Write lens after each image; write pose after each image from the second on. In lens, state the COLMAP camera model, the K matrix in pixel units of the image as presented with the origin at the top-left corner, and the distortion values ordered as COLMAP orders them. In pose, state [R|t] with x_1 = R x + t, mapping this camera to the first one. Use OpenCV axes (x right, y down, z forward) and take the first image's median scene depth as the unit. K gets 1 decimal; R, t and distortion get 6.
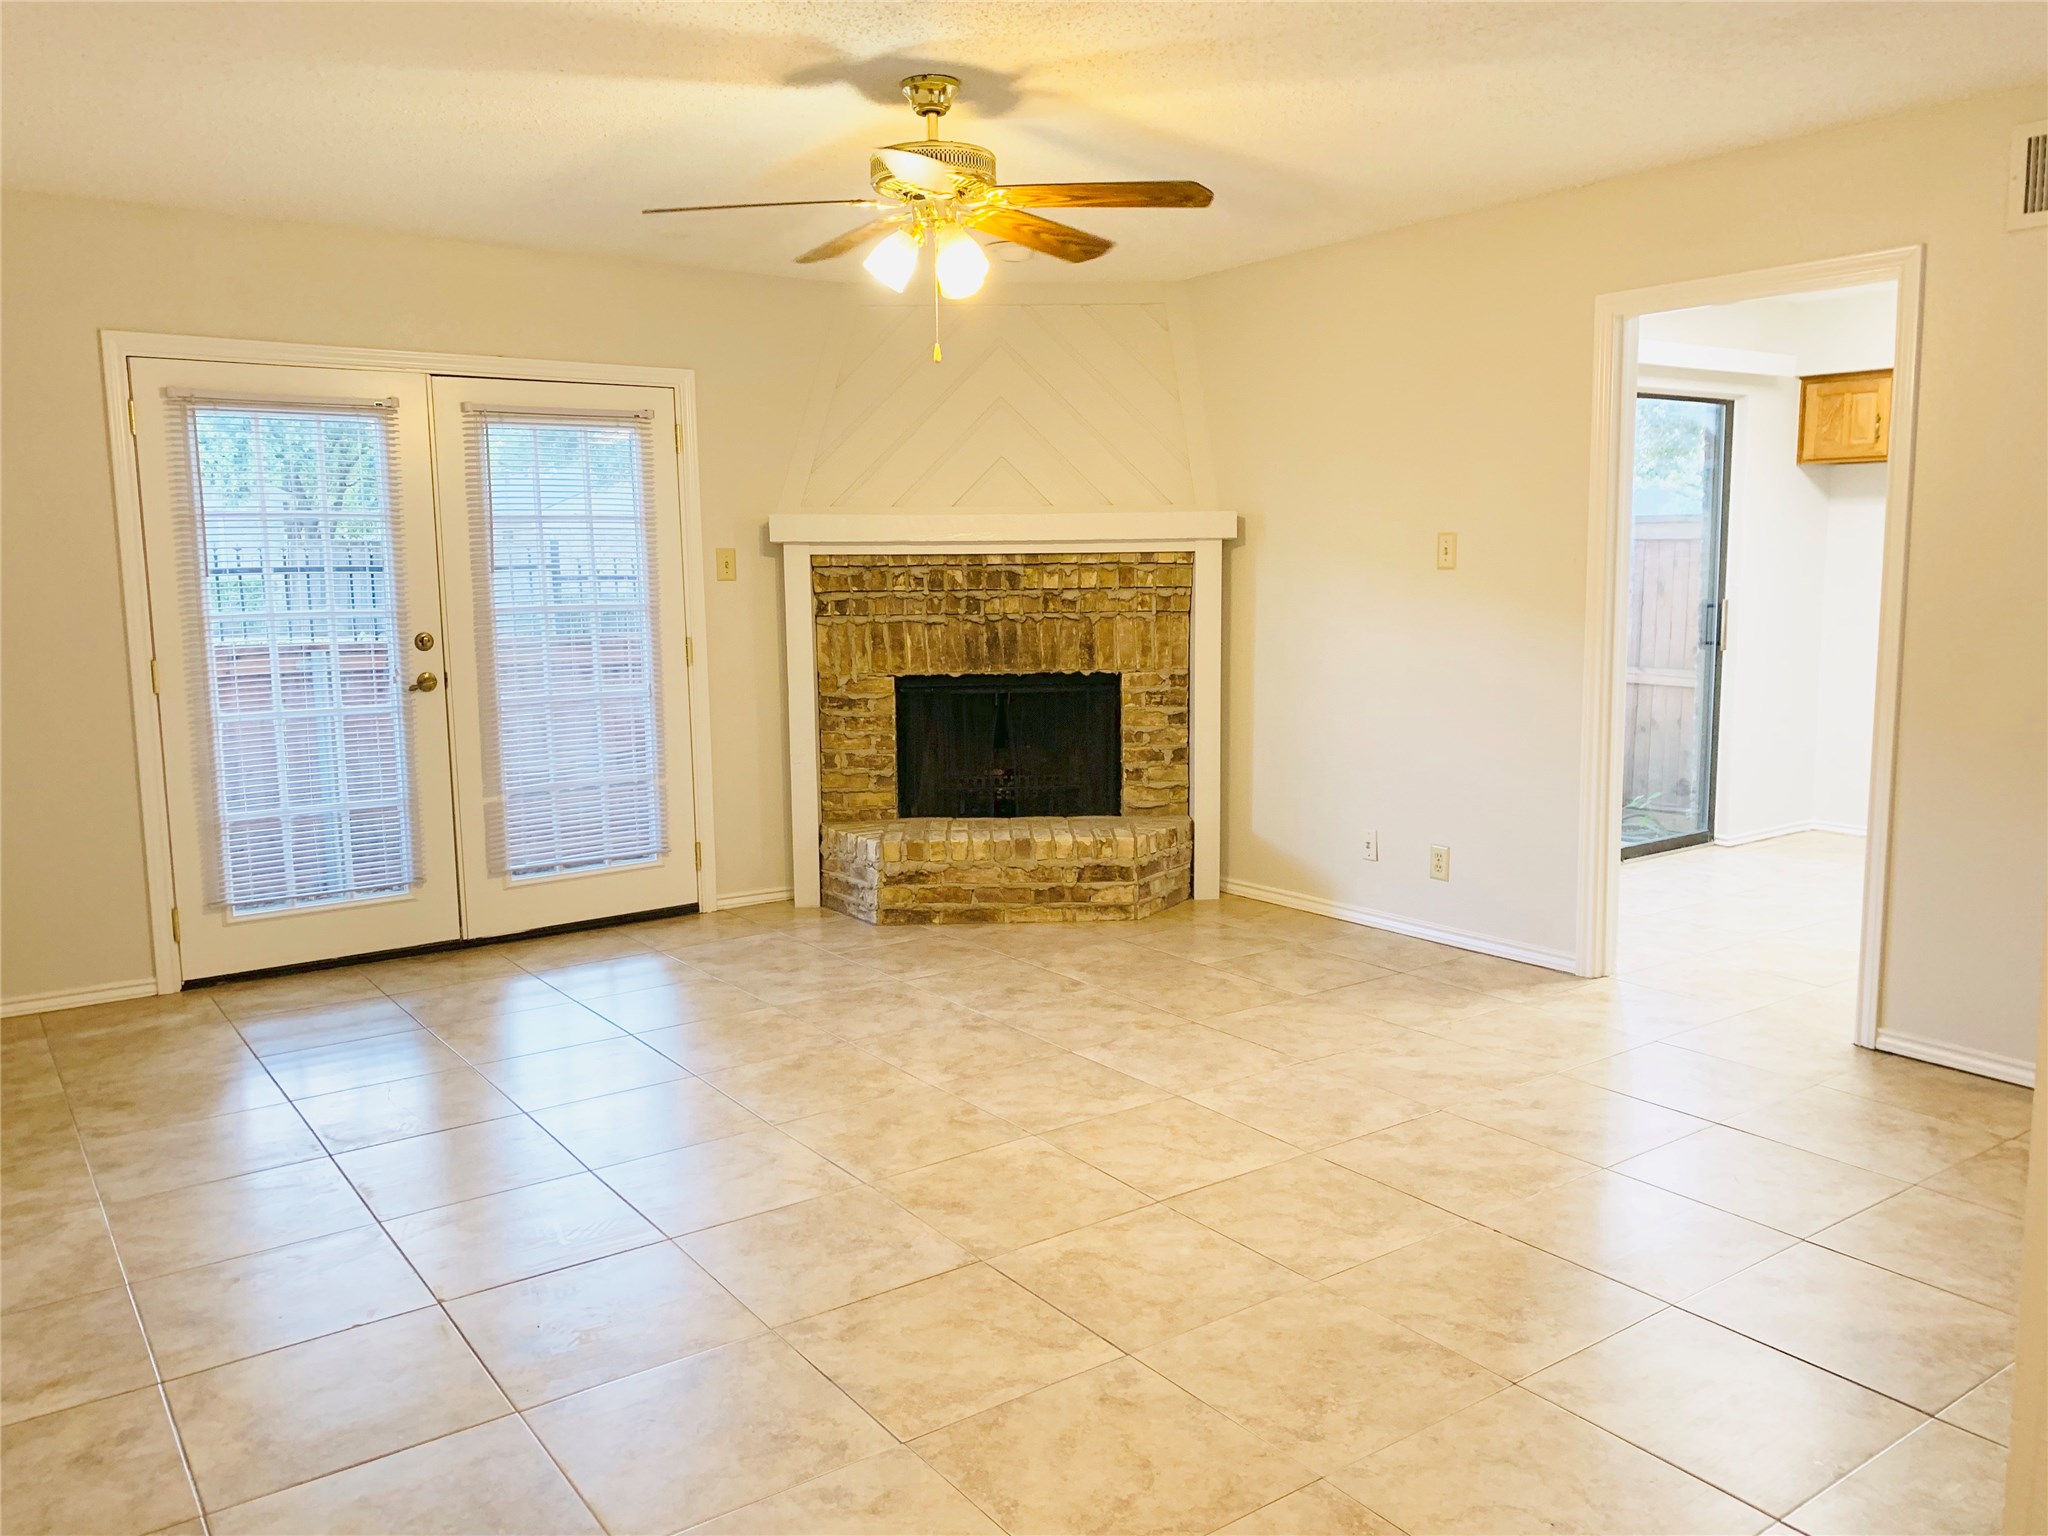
lens RADIAL K [[1570.5, 0, 1032.9], [0, 1570.5, 753.0], [0, 0, 1]] dist [0.046292, -0.054415]
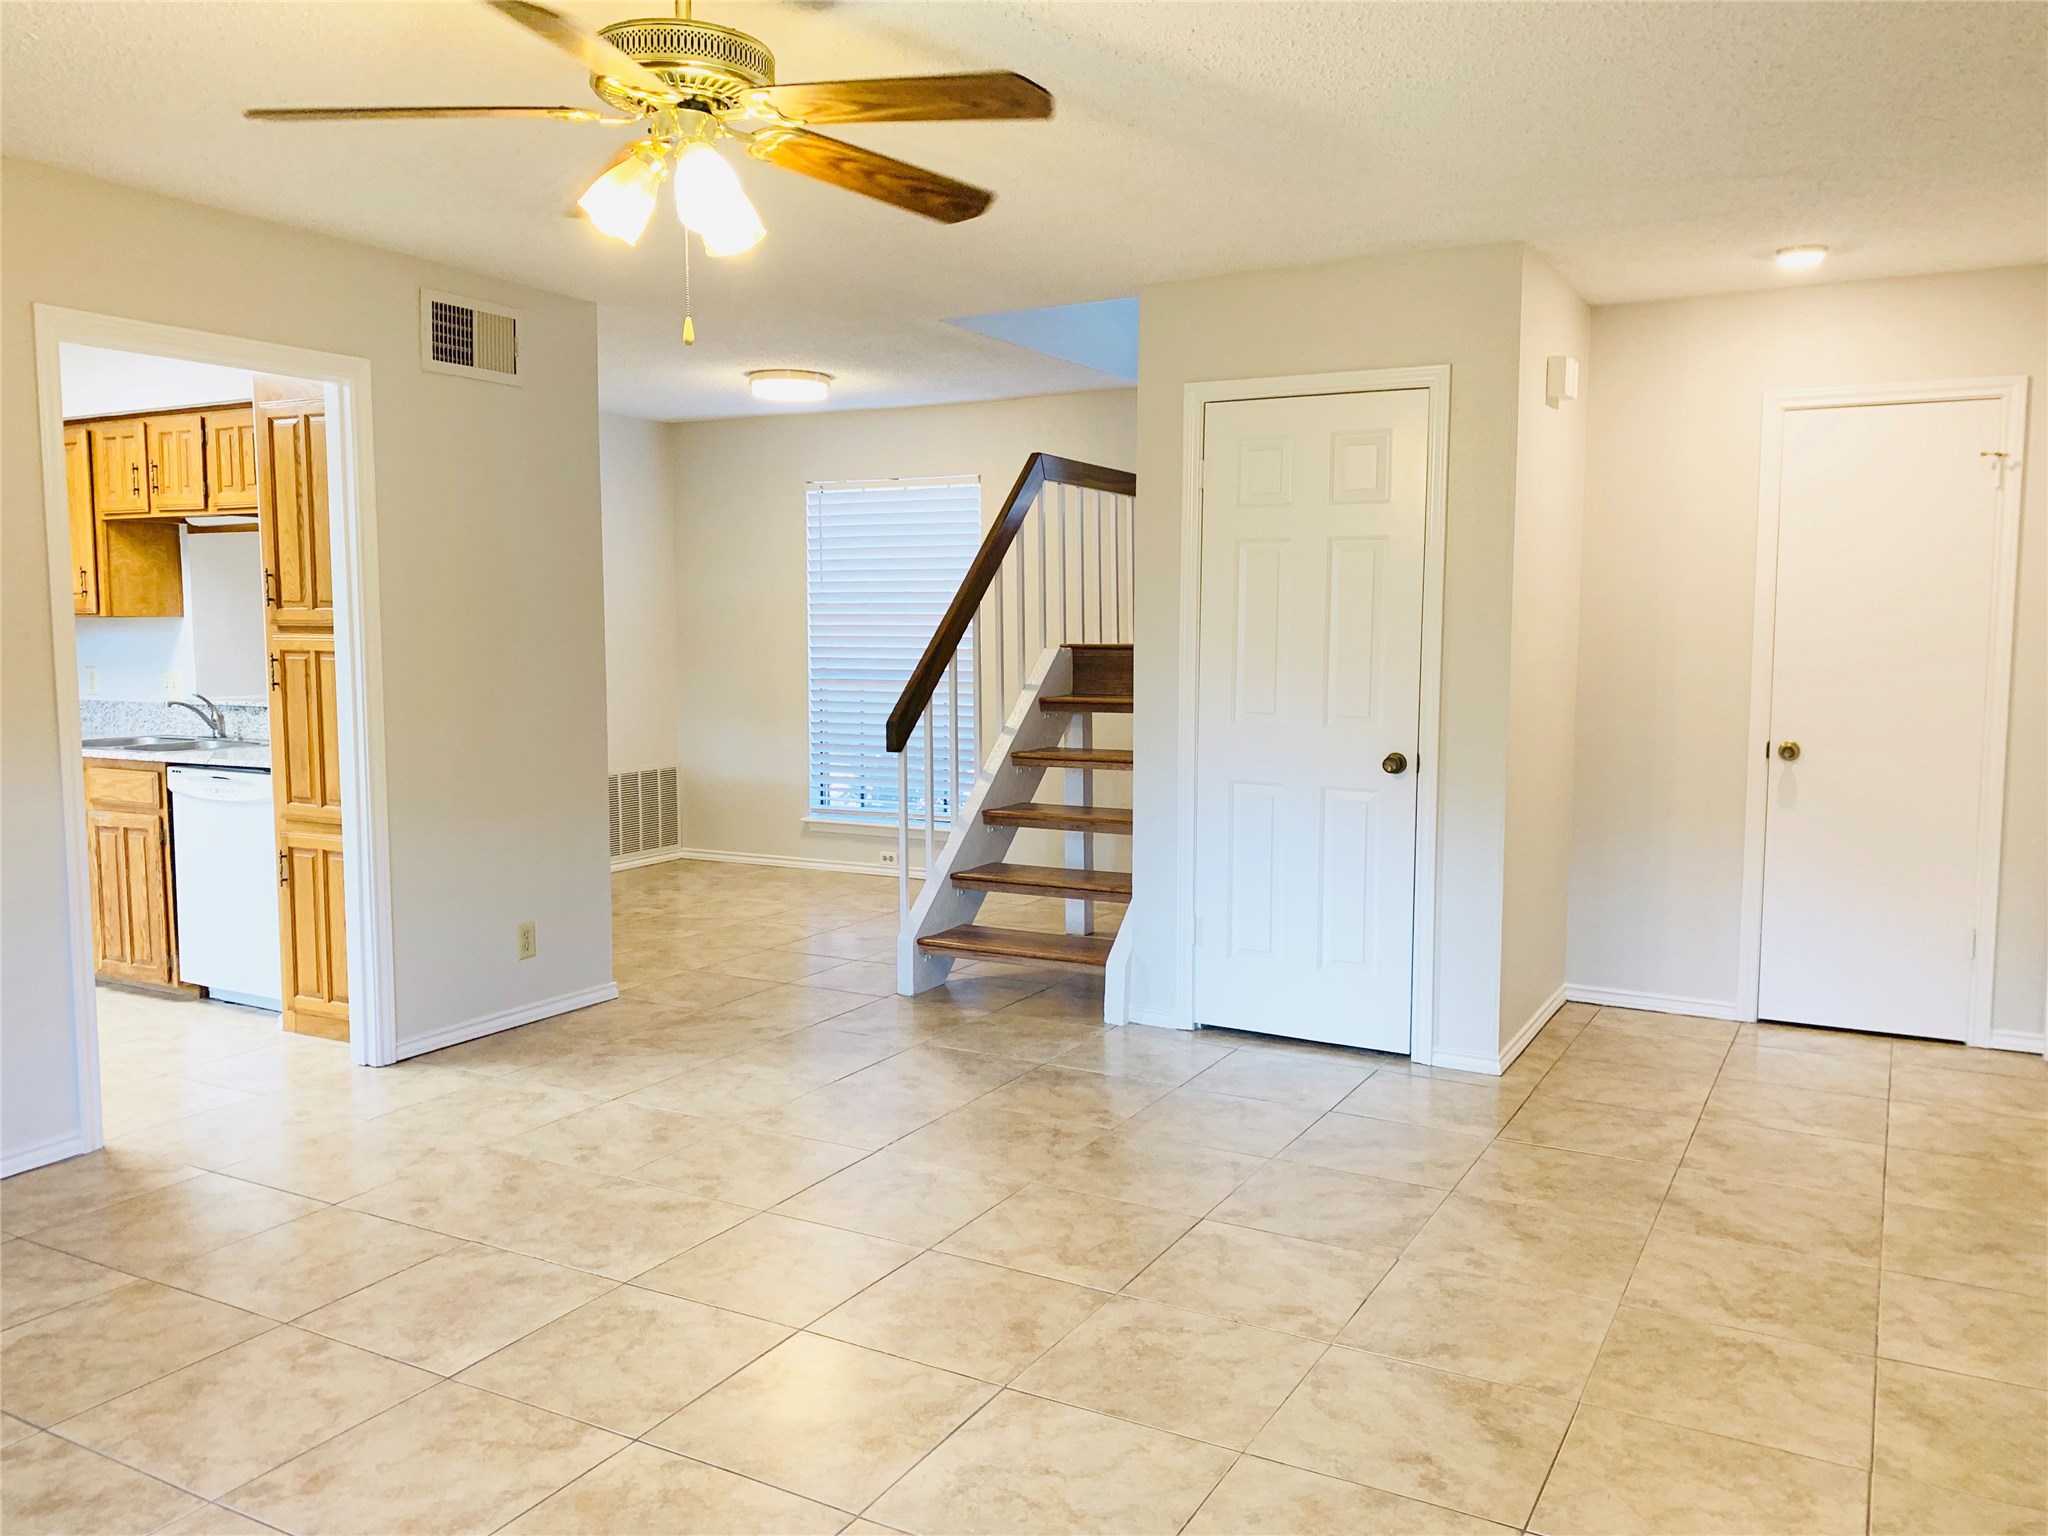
lens RADIAL K [[1570.5, 0, 1032.9], [0, 1570.5, 753.0], [0, 0, 1]] dist [0.046292, -0.054415]
pose [[-0.425366, -0.072704, 0.902096, -0.733388], [0.119473, 0.983534, 0.135602, -0.141675], [-0.897101, 0.165457, -0.409676, 1.123961]]
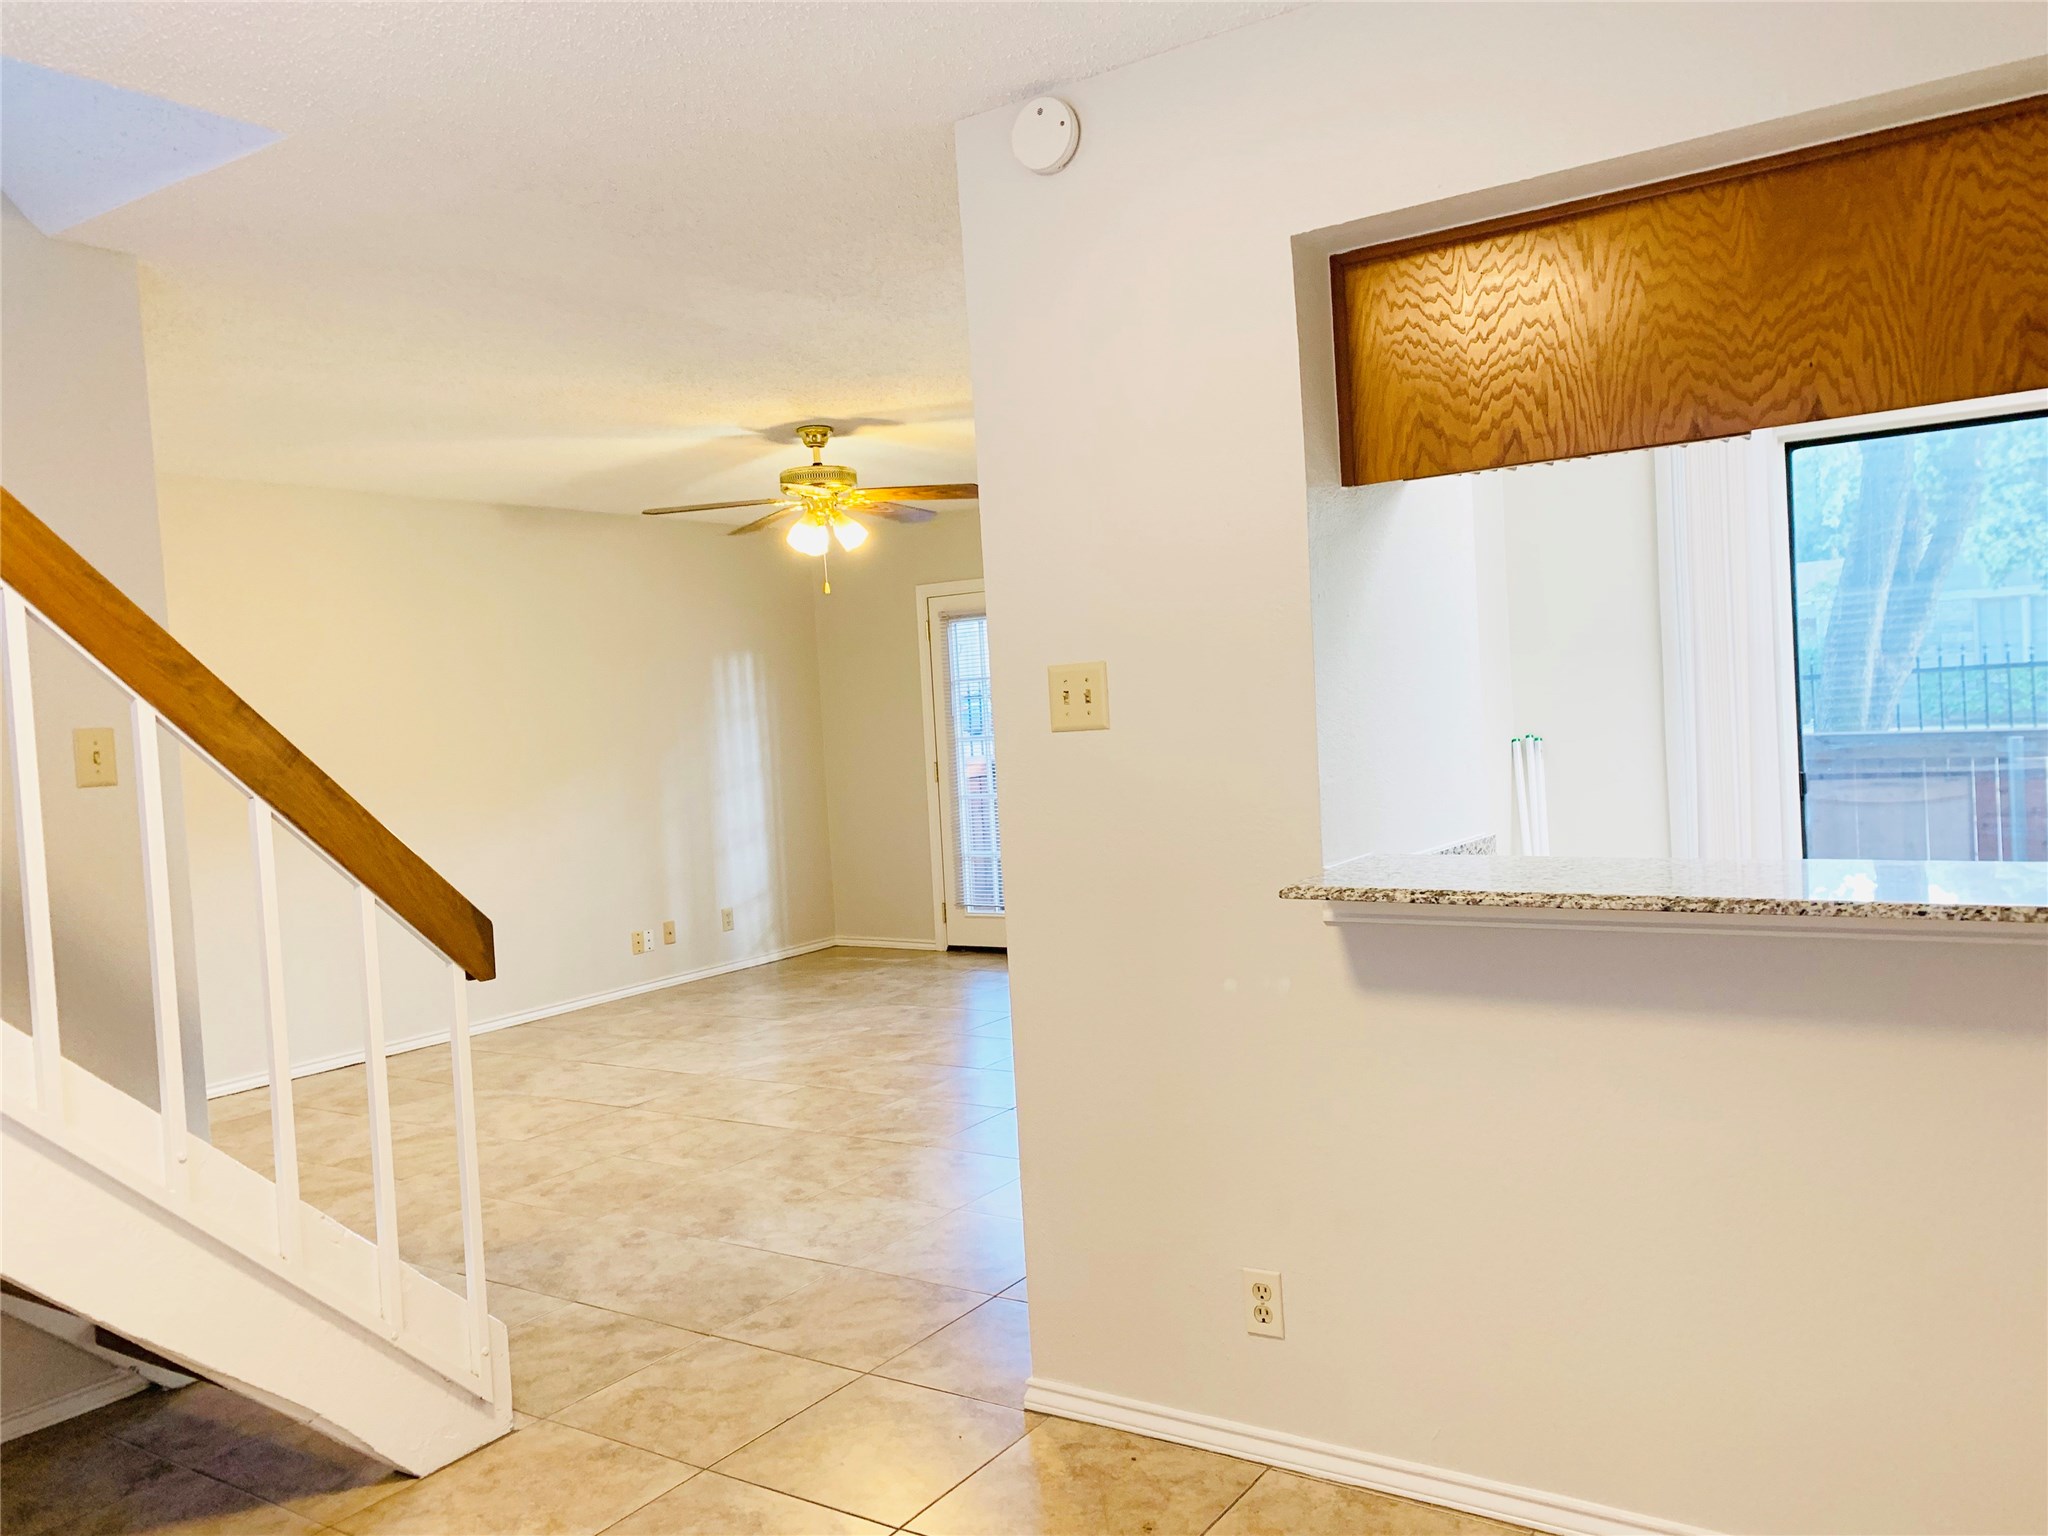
lens RADIAL K [[1570.5, 0, 1032.9], [0, 1570.5, 753.0], [0, 0, 1]] dist [0.046292, -0.054415]
pose [[0.341001, 0.017387, -0.939902, 1.460630], [-0.060592, 0.998156, -0.003519, -0.088809], [0.938108, 0.058150, 0.341426, 0.627325]]
